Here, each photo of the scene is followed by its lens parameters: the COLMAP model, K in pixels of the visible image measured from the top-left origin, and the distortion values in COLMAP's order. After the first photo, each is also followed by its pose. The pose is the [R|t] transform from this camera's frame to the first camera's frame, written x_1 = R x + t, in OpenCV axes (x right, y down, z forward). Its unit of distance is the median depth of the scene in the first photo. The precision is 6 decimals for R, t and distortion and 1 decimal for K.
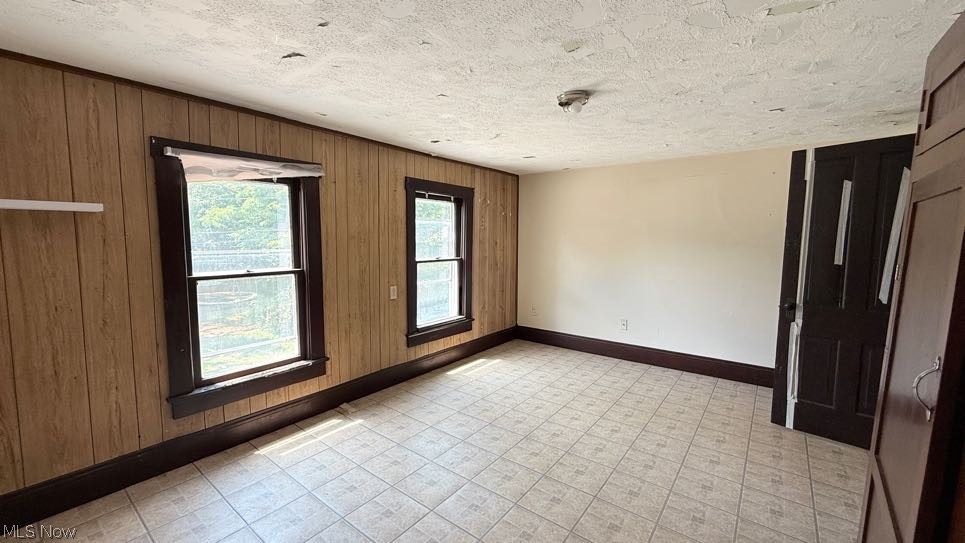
lens RADIAL K [[387.1, 0, 473.3], [0, 387.1, 273.2], [0, 0, 1]] dist [-0.000886, 0.000901]
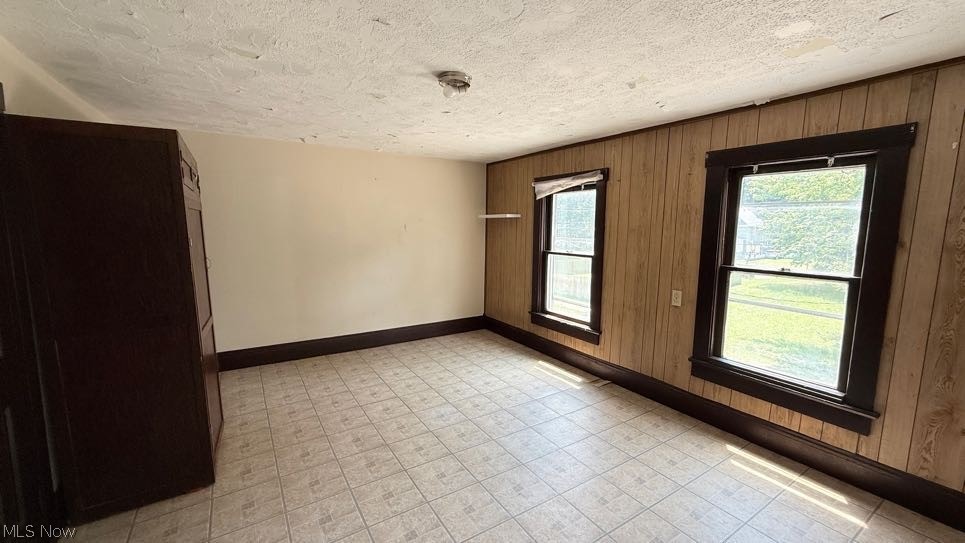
lens RADIAL K [[387.1, 0, 486.5], [0, 387.1, 272.3], [0, 0, 1]] dist [-0.000886, 0.000901]
pose [[-0.320936, 0.109167, -0.940788, 0.776933], [-0.100624, 0.983782, 0.148482, -0.096424], [0.941740, 0.142319, -0.304747, 0.949687]]
